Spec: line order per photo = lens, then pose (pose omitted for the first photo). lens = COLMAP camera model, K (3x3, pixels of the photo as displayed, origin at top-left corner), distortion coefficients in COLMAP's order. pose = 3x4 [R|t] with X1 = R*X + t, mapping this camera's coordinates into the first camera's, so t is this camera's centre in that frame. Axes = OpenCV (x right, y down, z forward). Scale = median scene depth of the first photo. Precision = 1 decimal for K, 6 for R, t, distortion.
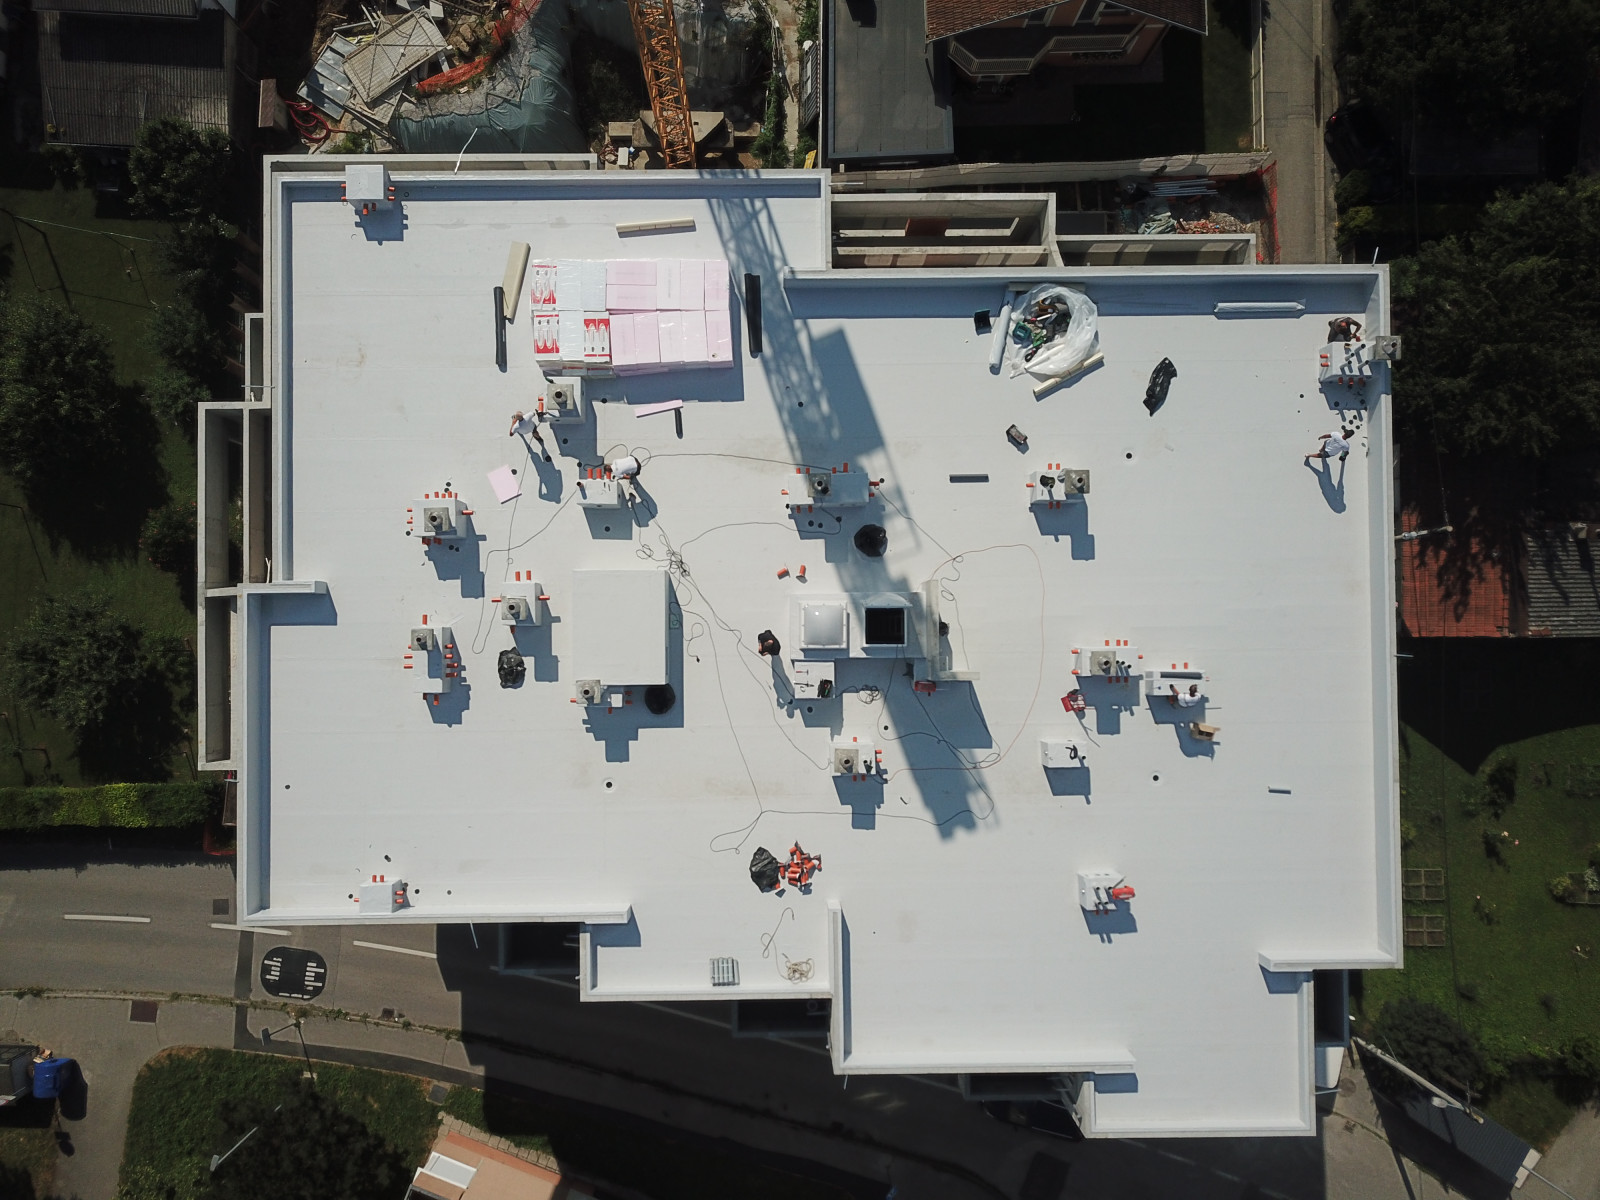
lens RADIAL K [[1240.8, 0, 800.0], [0, 1240.8, 600.0], [0, 0, 1]] dist [-0.009588, 0.014122]
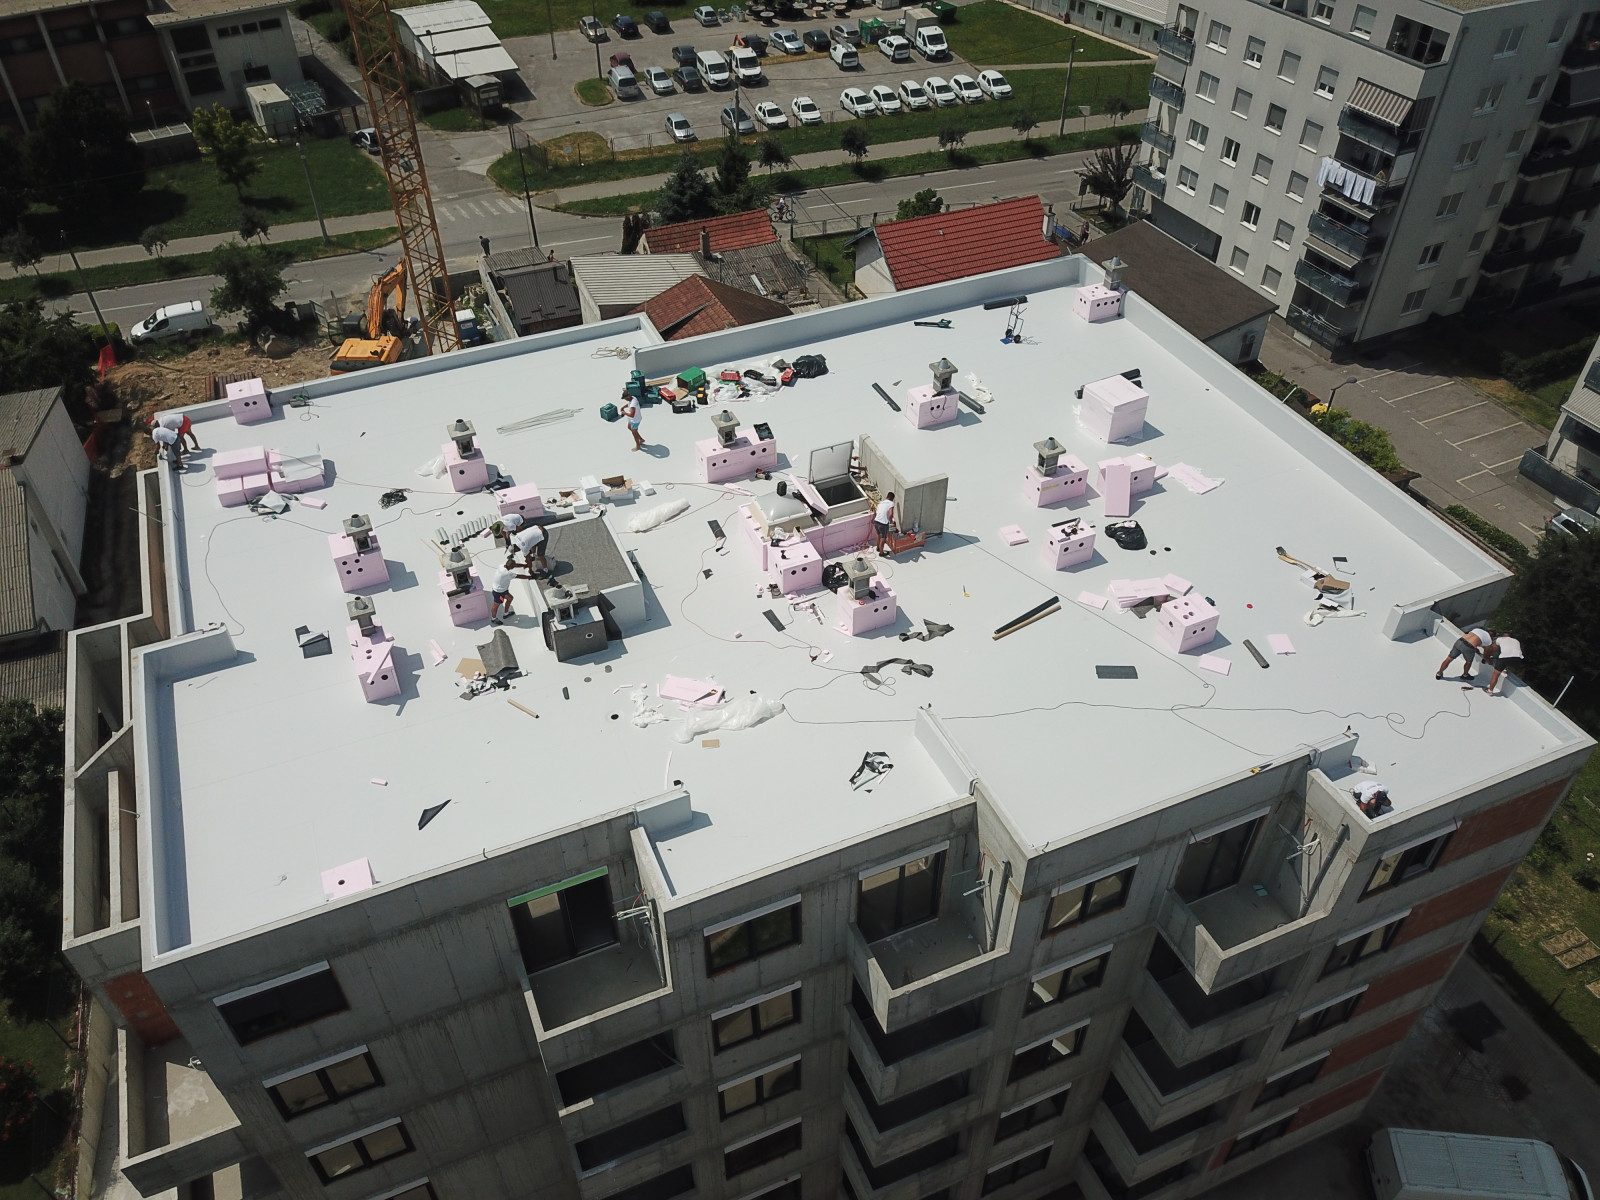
lens RADIAL K [[1235.1, 0, 795.4], [0, 1235.1, 608.1], [0, 0, 1]] dist [0.000421, 0.007191]
pose [[0.924461, -0.267142, 0.272041, -0.244777], [0.381176, 0.631211, -0.675484, 0.705520], [0.008735, 0.728154, 0.685358, 0.380222]]
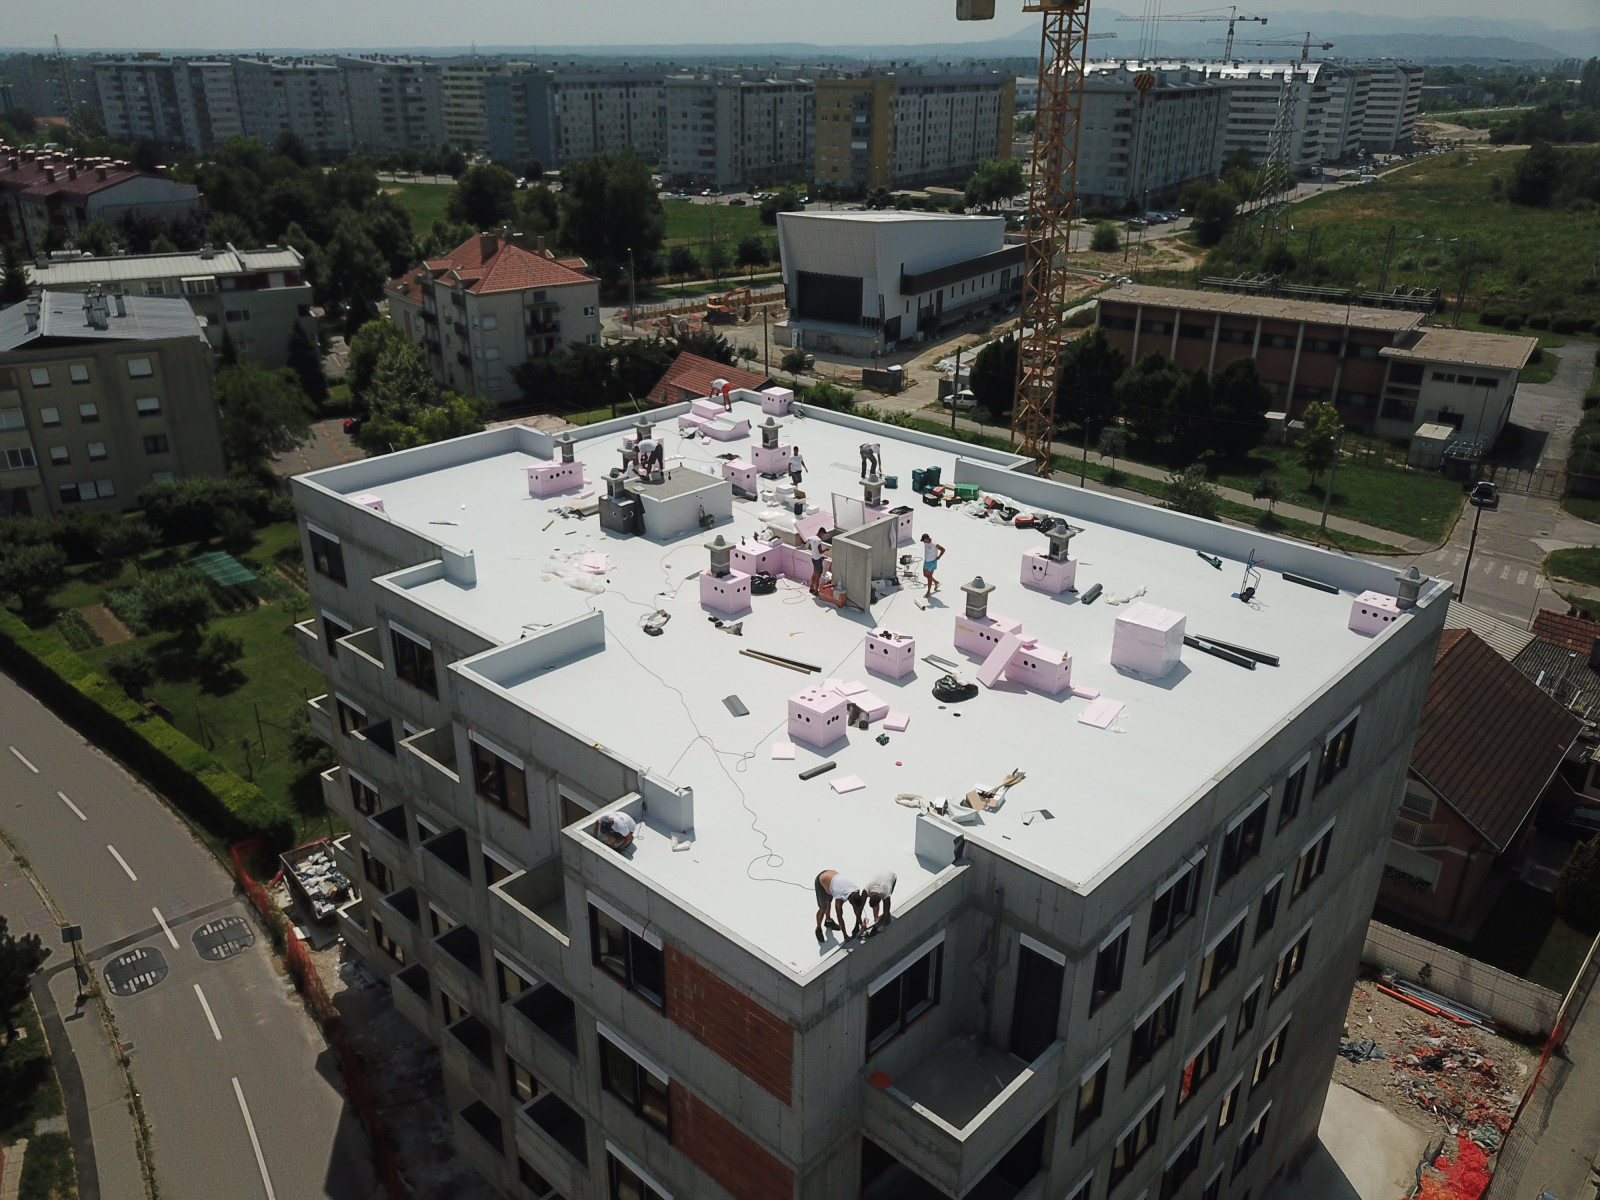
lens RADIAL K [[1240.6, 0, 795.2], [0, 1240.6, 607.5], [0, 0, 1]] dist [-0.003792, 0.008637]
pose [[0.723400, 0.272741, -0.634275, 0.731394], [-0.690089, 0.314457, -0.651839, 0.747806], [0.021669, 0.909247, 0.415694, 0.582870]]
